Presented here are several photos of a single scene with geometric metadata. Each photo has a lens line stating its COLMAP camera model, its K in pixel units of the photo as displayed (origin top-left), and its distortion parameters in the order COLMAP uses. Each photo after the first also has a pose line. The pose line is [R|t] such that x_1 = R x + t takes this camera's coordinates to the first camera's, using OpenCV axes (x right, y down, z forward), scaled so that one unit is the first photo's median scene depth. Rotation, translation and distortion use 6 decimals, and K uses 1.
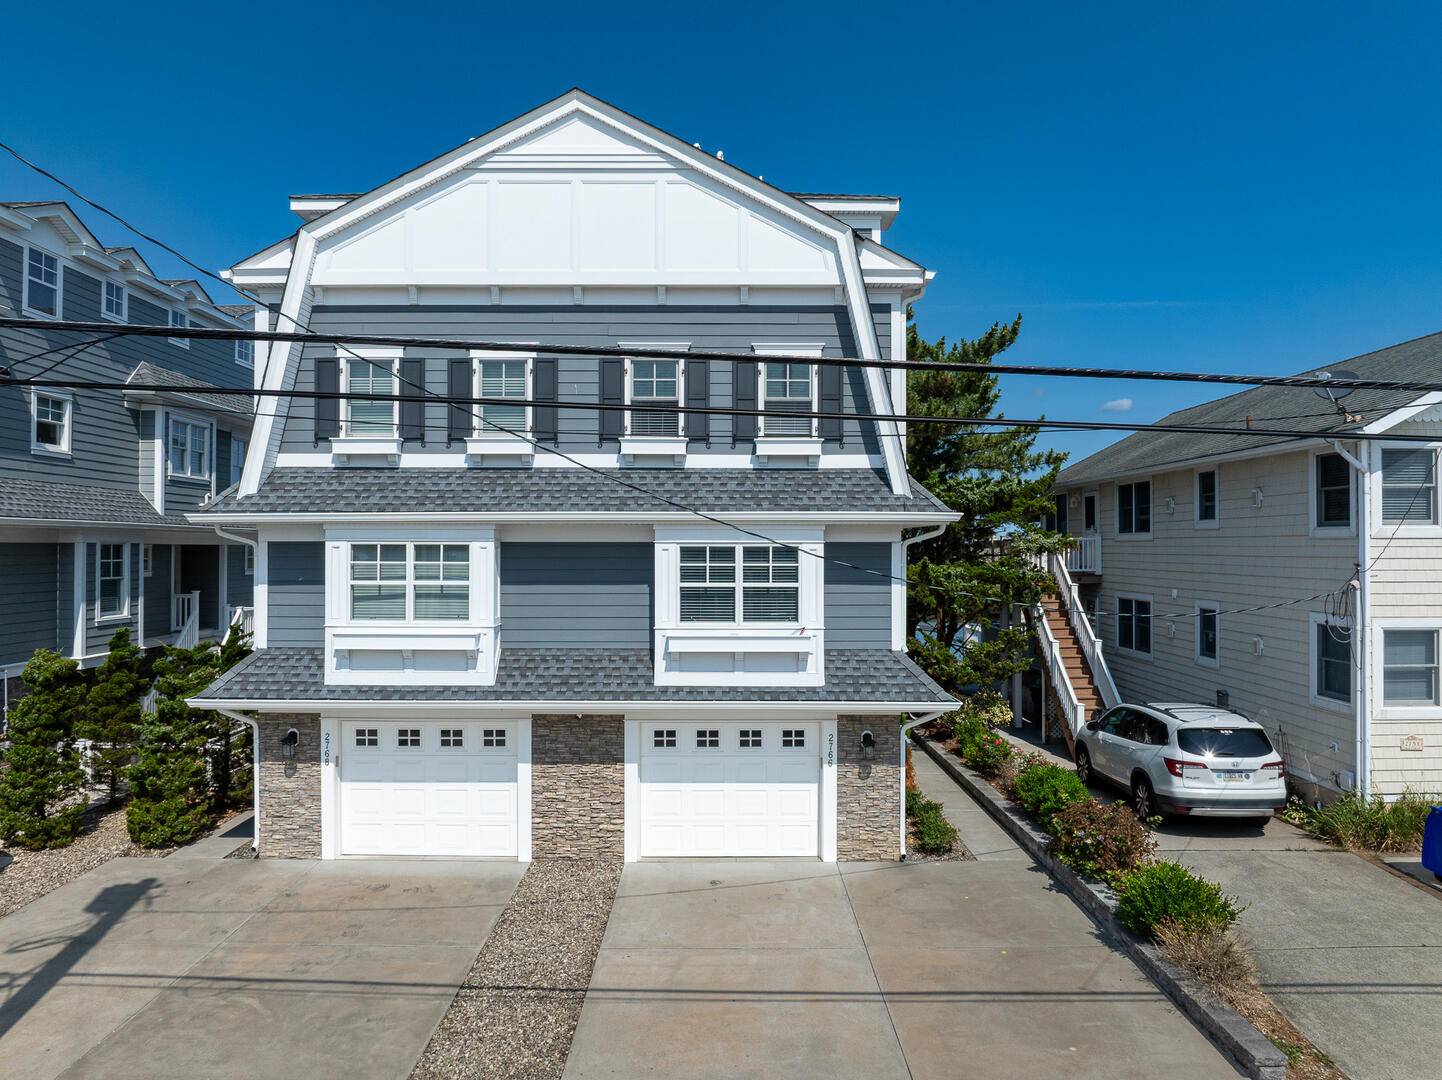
lens RADIAL K [[1029.0, 0, 722.4], [0, 1029.0, 545.1], [0, 0, 1]] dist [-0.035792, -0.006829]
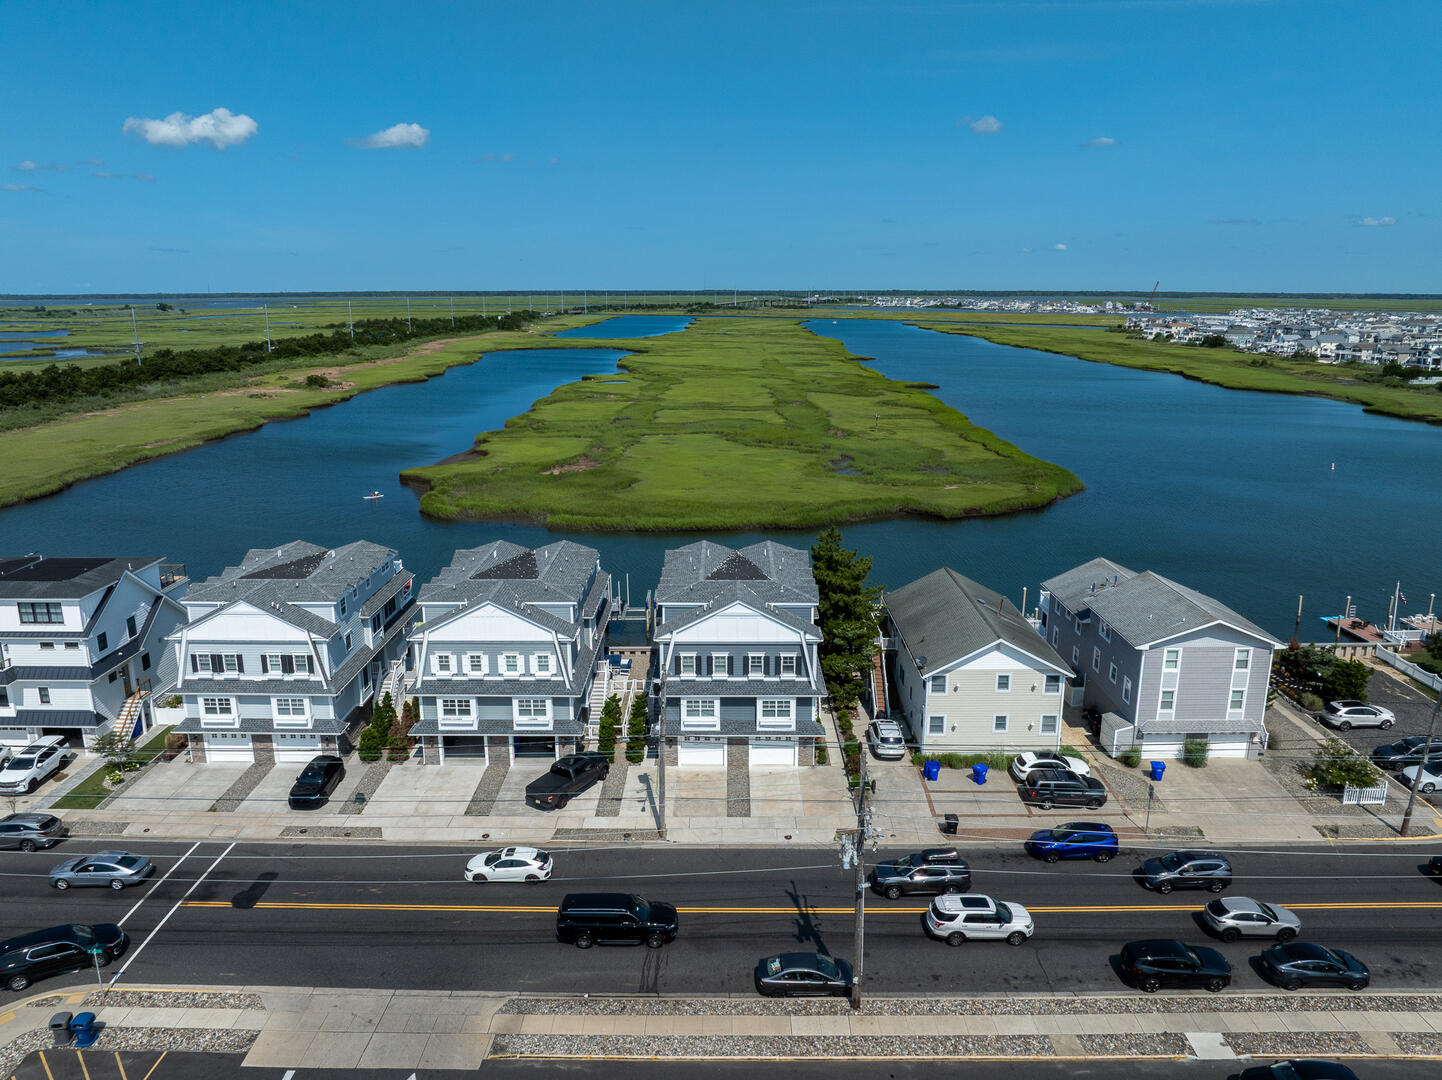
lens RADIAL K [[1029.0, 0, 722.1], [0, 1029.0, 535.7], [0, 0, 1]] dist [-0.035792, -0.006829]
pose [[0.999968, 0.002171, -0.007692, -0.177595], [-0.000339, 0.973065, 0.230532, -1.646172], [0.007985, -0.230522, 0.973034, -3.006186]]
